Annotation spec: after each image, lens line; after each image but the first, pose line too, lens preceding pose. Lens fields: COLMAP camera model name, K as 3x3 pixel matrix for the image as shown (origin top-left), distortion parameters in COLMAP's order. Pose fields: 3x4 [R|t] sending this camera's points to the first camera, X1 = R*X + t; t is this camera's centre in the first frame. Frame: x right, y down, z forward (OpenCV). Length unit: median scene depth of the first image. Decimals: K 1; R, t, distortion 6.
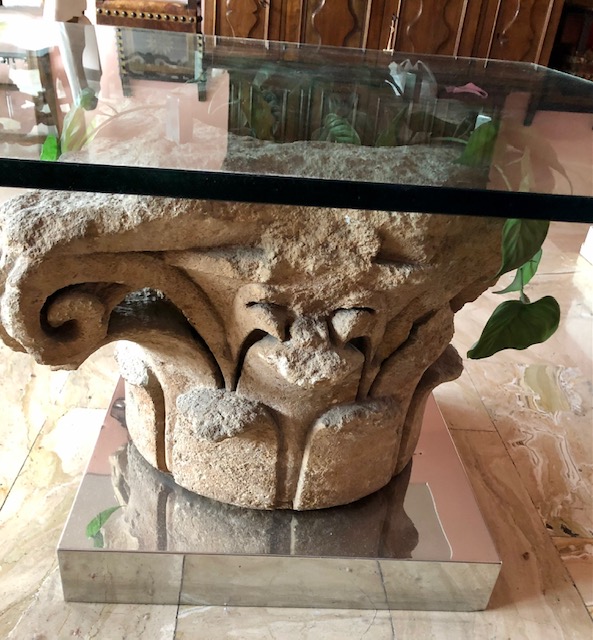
lens RADIAL K [[651.5, 0, 293.9], [0, 651.5, 392.5], [0, 0, 1]] dist [0.006357, 0.000000]
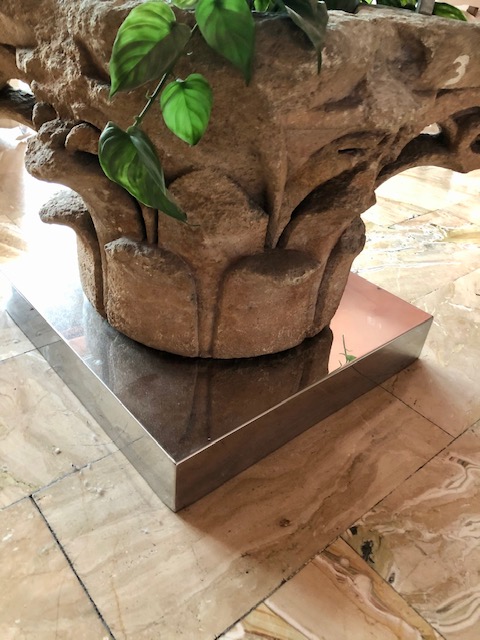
lens RADIAL K [[519.0, 0, 234.1], [0, 519.0, 323.8], [0, 0, 1]] dist [0.020912, -0.003285]
pose [[0.615684, 0.424044, -0.664169, 0.773636], [-0.446880, 0.882110, 0.148934, -0.059450], [0.649024, 0.205108, 0.732597, 0.479253]]
